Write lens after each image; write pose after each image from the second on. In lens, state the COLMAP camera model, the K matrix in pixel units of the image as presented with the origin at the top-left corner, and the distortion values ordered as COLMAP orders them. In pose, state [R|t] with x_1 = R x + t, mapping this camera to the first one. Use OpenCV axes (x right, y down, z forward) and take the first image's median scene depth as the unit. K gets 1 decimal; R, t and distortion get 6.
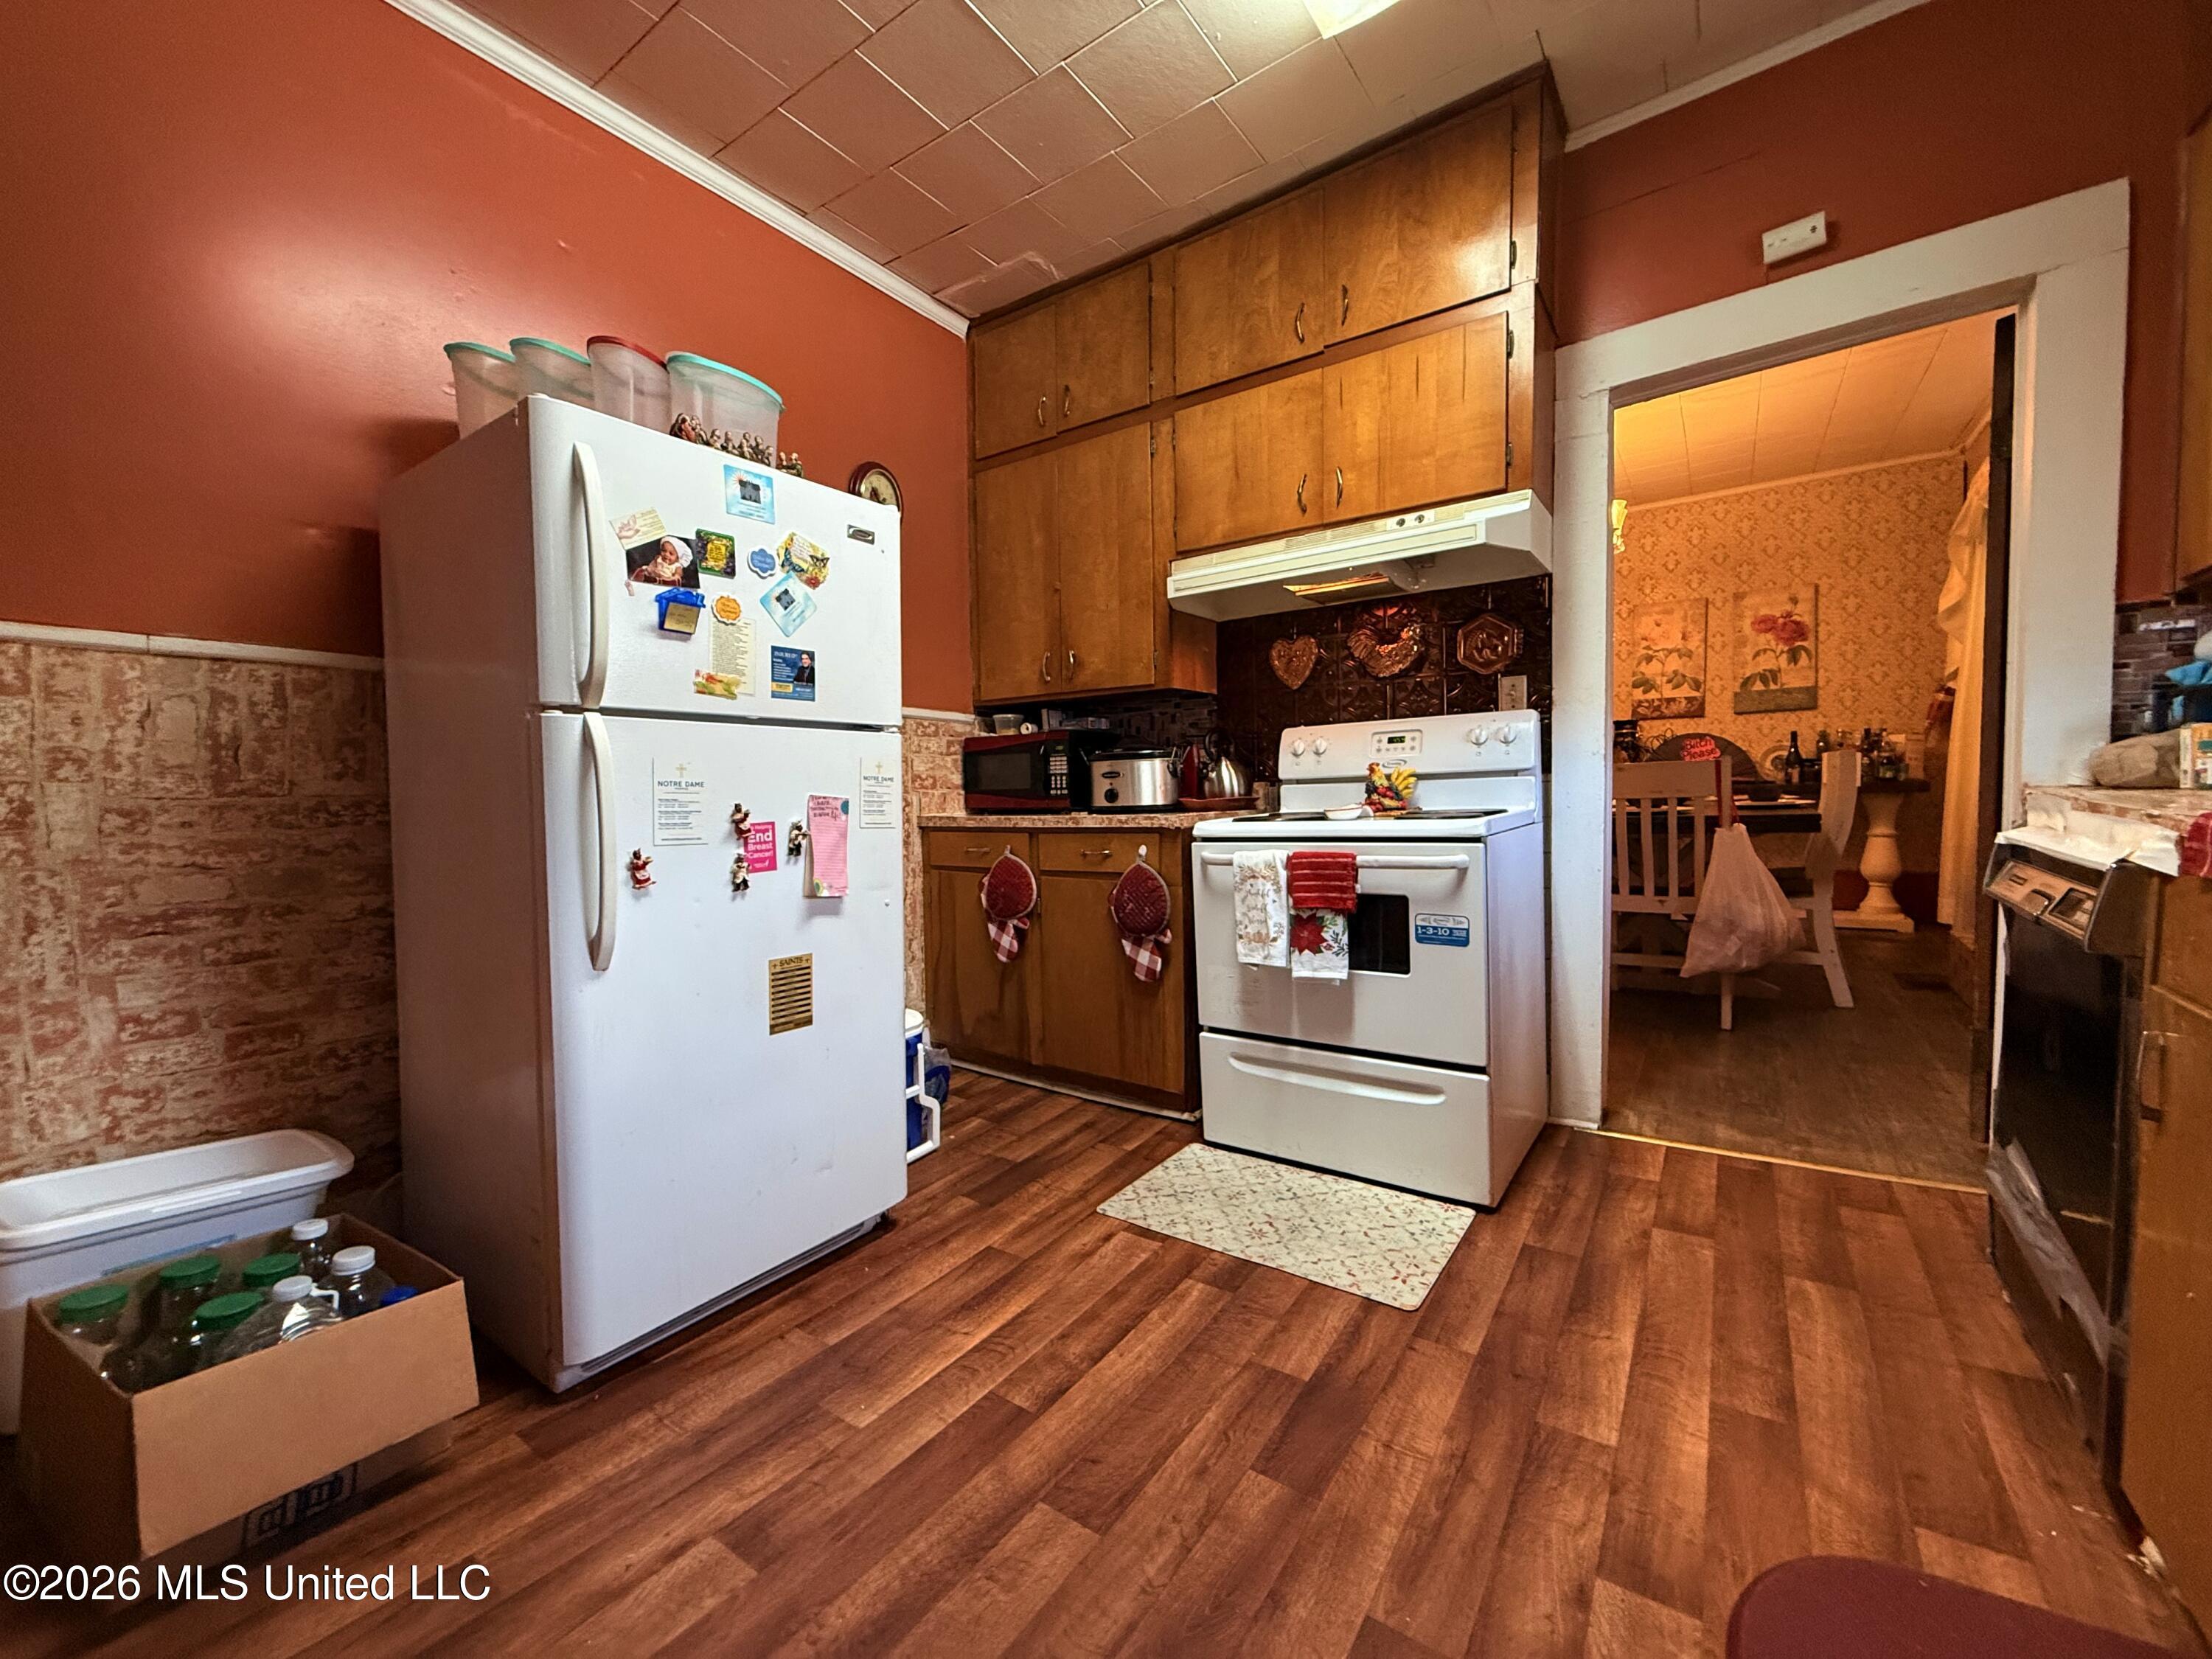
lens RADIAL K [[881.8, 0, 1100.6], [0, 881.8, 831.8], [0, 0, 1]] dist [0.002193, -0.000783]
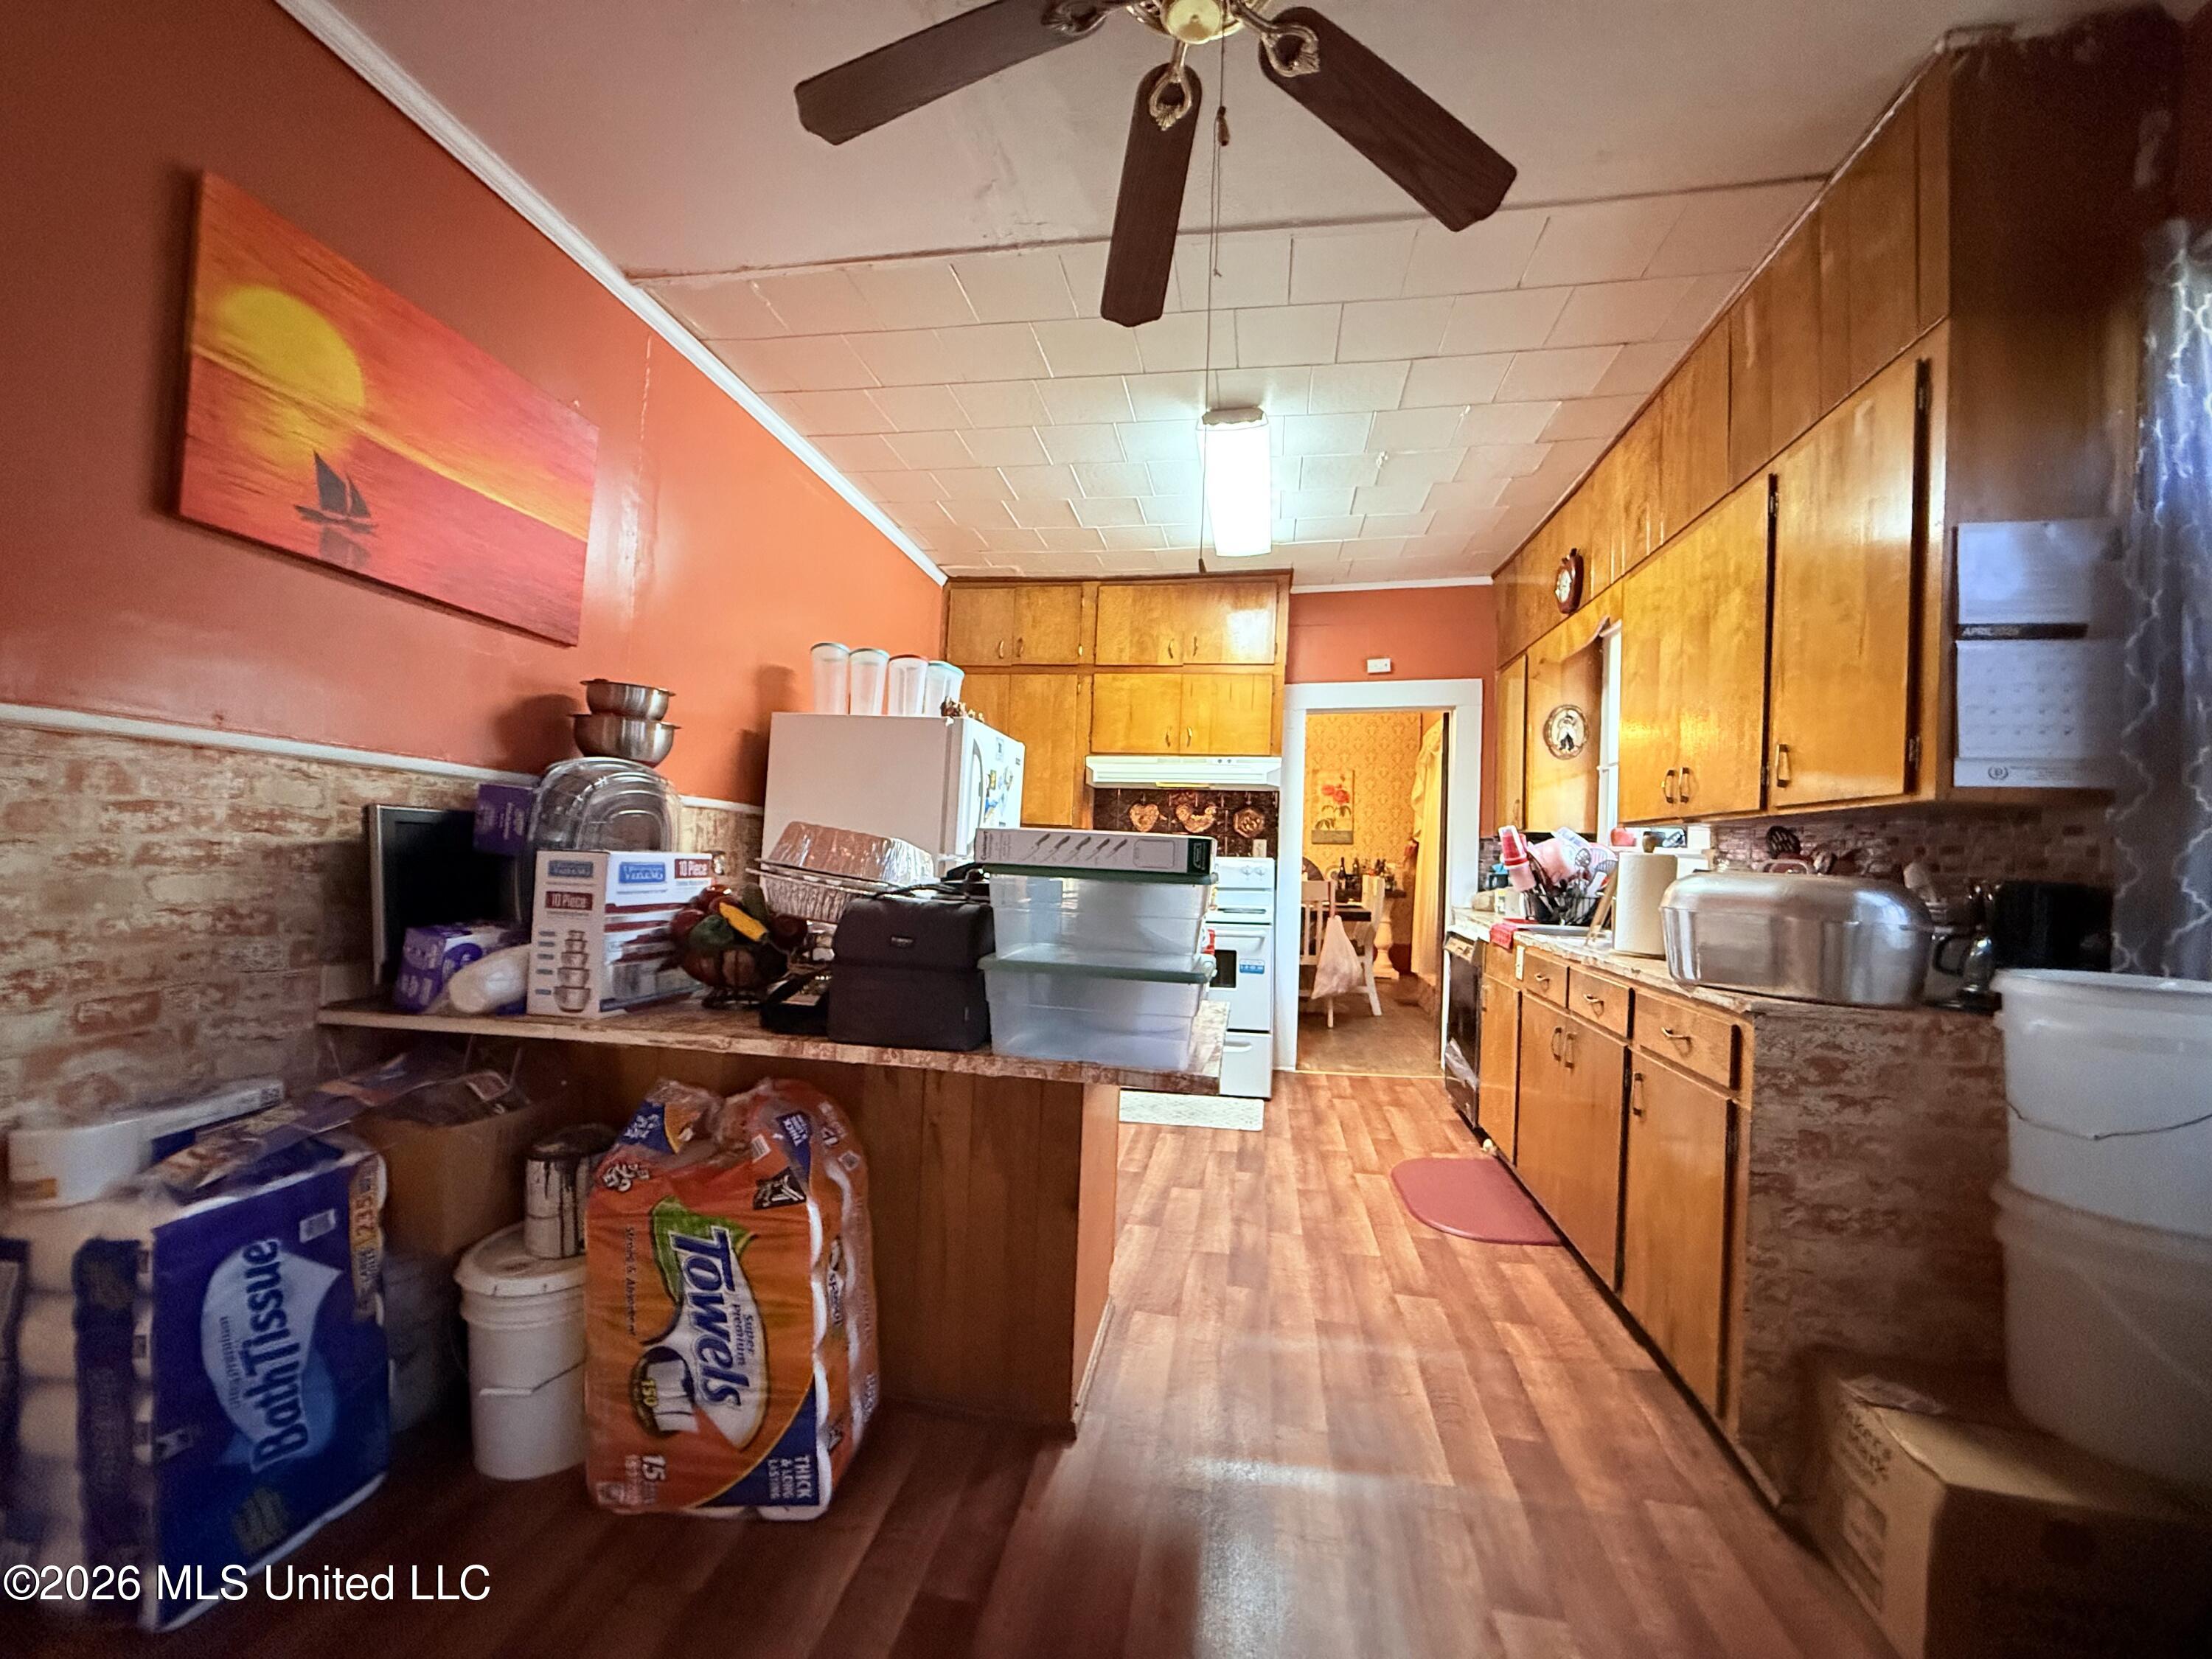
lens RADIAL K [[881.8, 0, 1108.6], [0, 881.8, 833.8], [0, 0, 1]] dist [0.002193, -0.000783]
pose [[0.899144, 0.064020, 0.432945, -0.680433], [-0.030845, 0.996053, -0.083229, -0.015289], [-0.436565, 0.061480, 0.897570, -0.610063]]
